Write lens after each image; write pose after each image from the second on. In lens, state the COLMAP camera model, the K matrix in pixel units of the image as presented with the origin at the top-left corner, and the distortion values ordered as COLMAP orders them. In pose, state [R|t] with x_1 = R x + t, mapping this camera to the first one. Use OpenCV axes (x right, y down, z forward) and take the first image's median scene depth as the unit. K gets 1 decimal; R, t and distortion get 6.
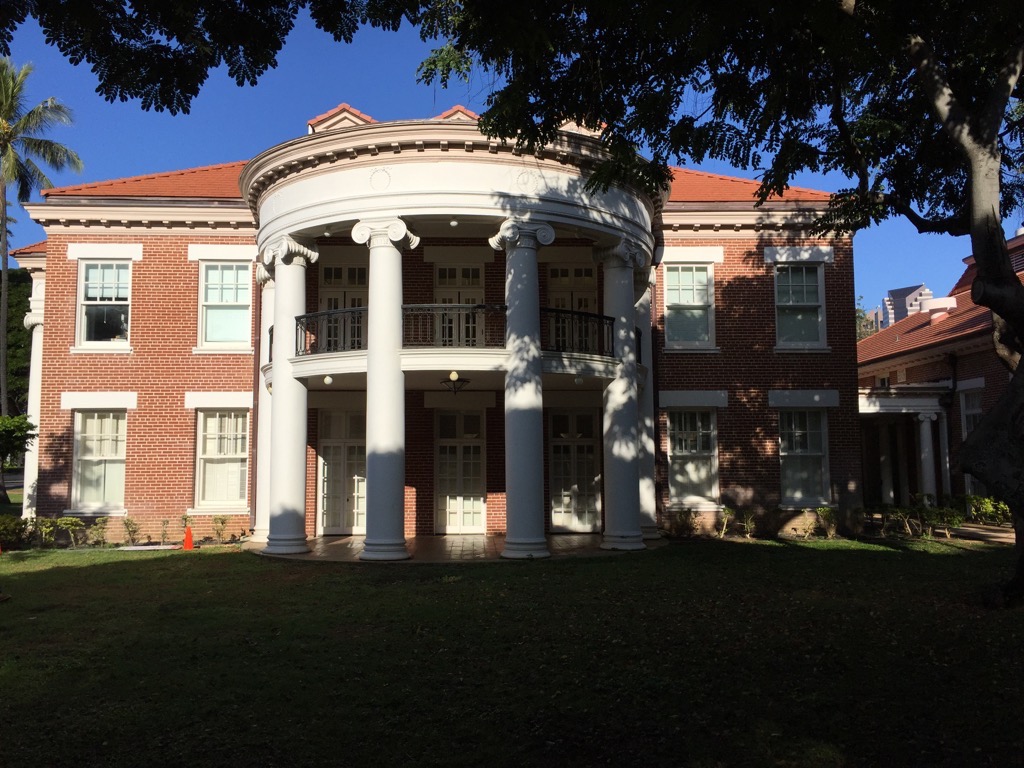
lens RADIAL K [[883.4, 0, 507.3], [0, 883.4, 376.8], [0, 0, 1]] dist [0.081354, -0.119020]
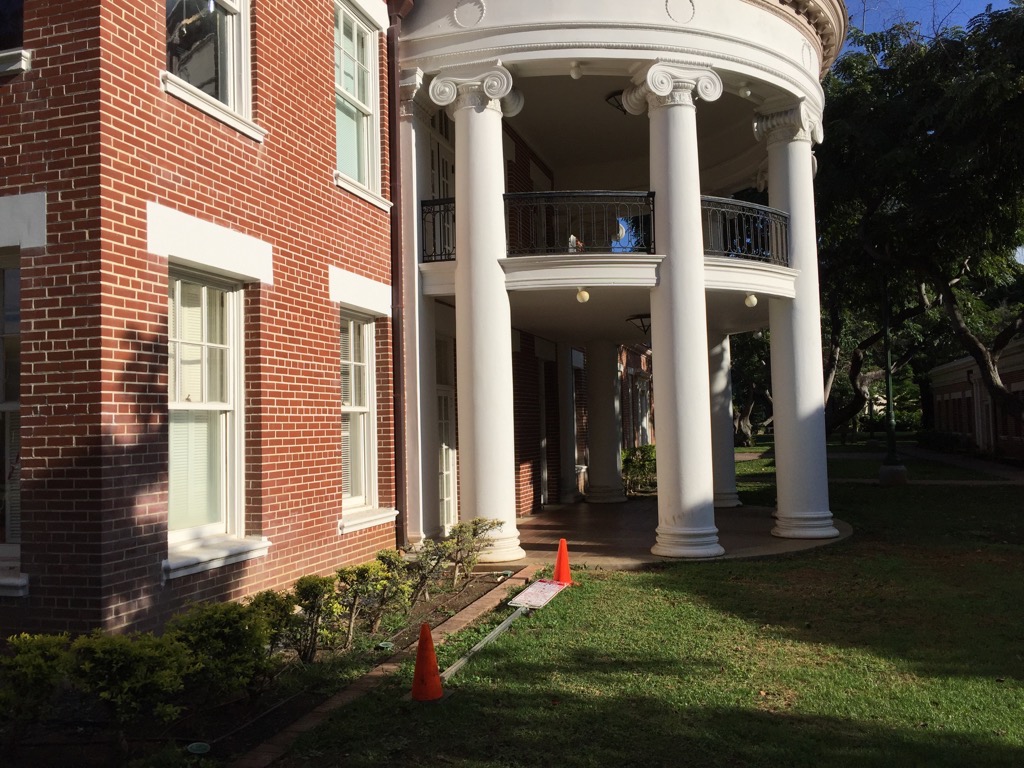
lens RADIAL K [[883.4, 0, 507.3], [0, 883.4, 376.8], [0, 0, 1]] dist [0.081354, -0.119020]
pose [[0.329495, 0.050906, 0.942784, -0.776327], [-0.075527, 0.996767, -0.027425, 0.081772], [-0.941132, -0.062169, 0.332274, 0.785329]]
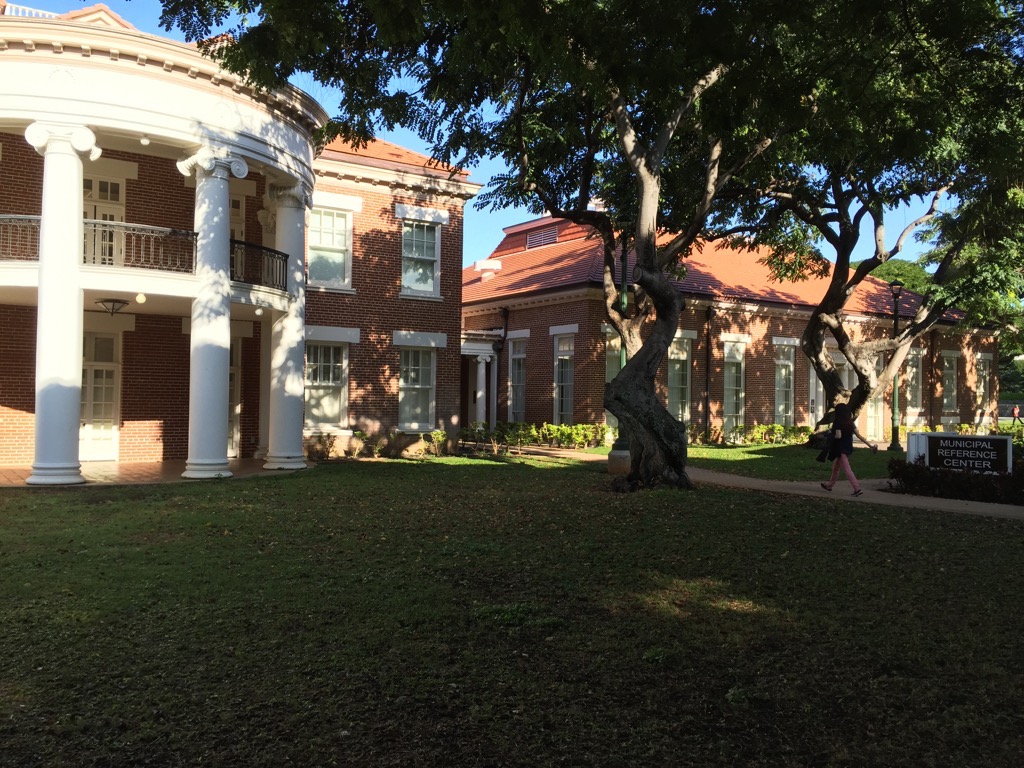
lens RADIAL K [[907.7, 0, 512.0], [0, 907.7, 384.0], [0, 0, 1]] dist [0.010332, -0.008389]
pose [[0.838121, 0.027388, 0.544796, -0.209855], [-0.071491, 0.995639, 0.059930, 0.002850], [-0.540779, -0.089176, 0.836424, -0.064624]]
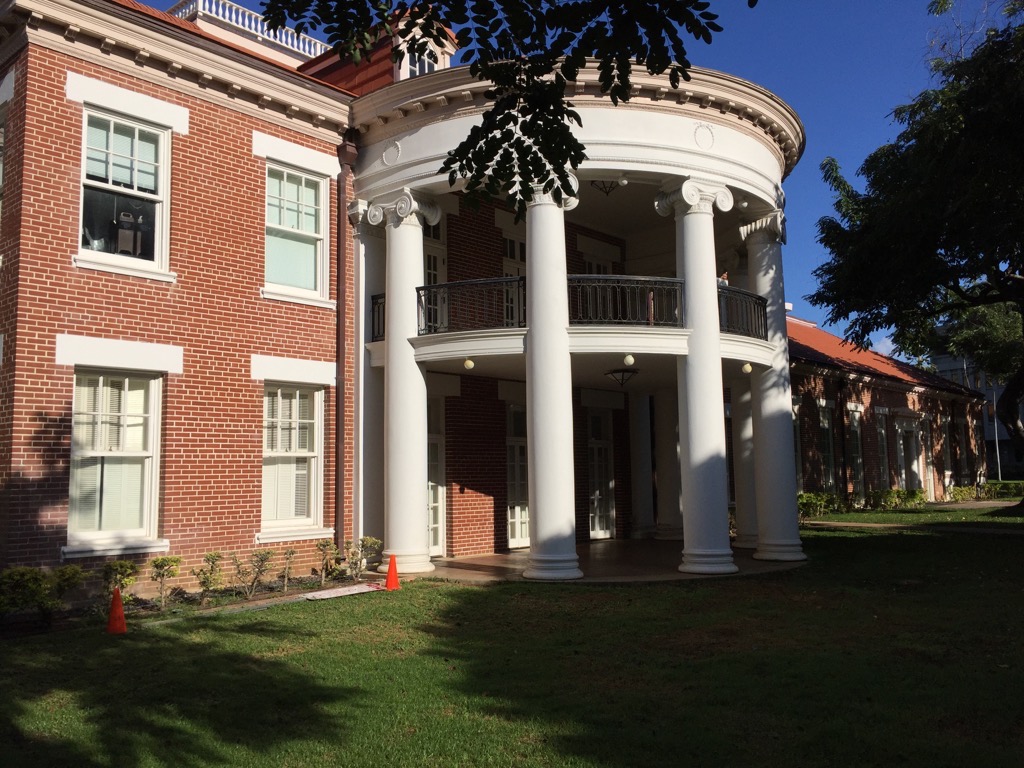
lens RADIAL K [[883.4, 0, 507.3], [0, 883.4, 376.8], [0, 0, 1]] dist [0.081354, -0.119020]
pose [[0.692410, 0.074844, 0.717612, -0.718256], [-0.064428, 0.997046, -0.041823, 0.050179], [-0.718622, -0.017276, 0.695186, 0.426284]]
